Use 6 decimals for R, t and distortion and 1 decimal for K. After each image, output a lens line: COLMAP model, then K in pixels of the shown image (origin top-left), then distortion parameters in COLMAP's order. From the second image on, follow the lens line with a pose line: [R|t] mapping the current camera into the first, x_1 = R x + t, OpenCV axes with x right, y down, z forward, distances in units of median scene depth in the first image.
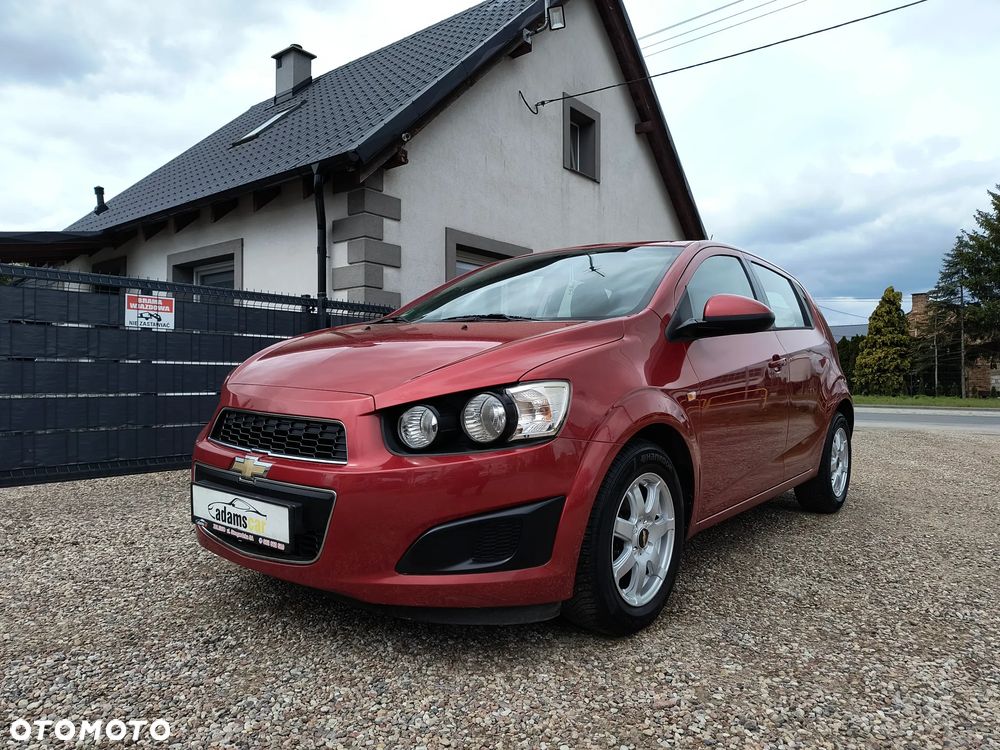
lens RADIAL K [[681.4, 0, 498.6], [0, 681.4, 377.9], [0, 0, 1]] dist [0.032719, -0.030123]
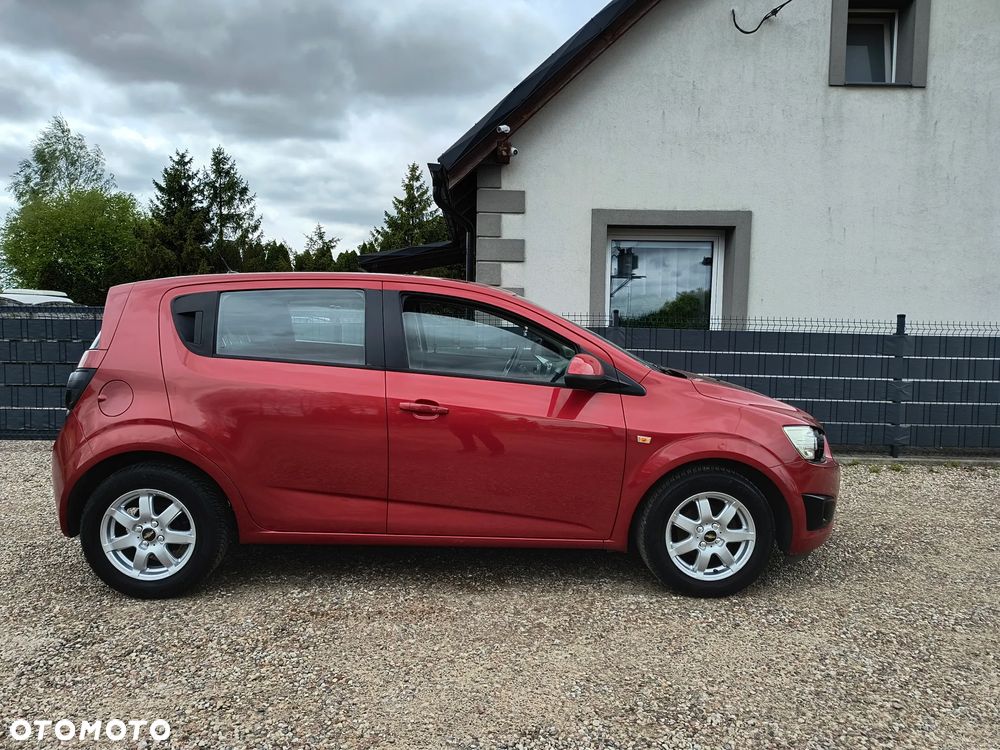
lens RADIAL K [[678.1, 0, 489.3], [0, 678.1, 384.5], [0, 0, 1]] dist [0.043319, -0.053227]
pose [[0.639332, 0.061648, -0.766455, 0.613412], [-0.008129, 0.997267, 0.073432, -0.058707], [0.768887, -0.040717, 0.638086, 0.343853]]
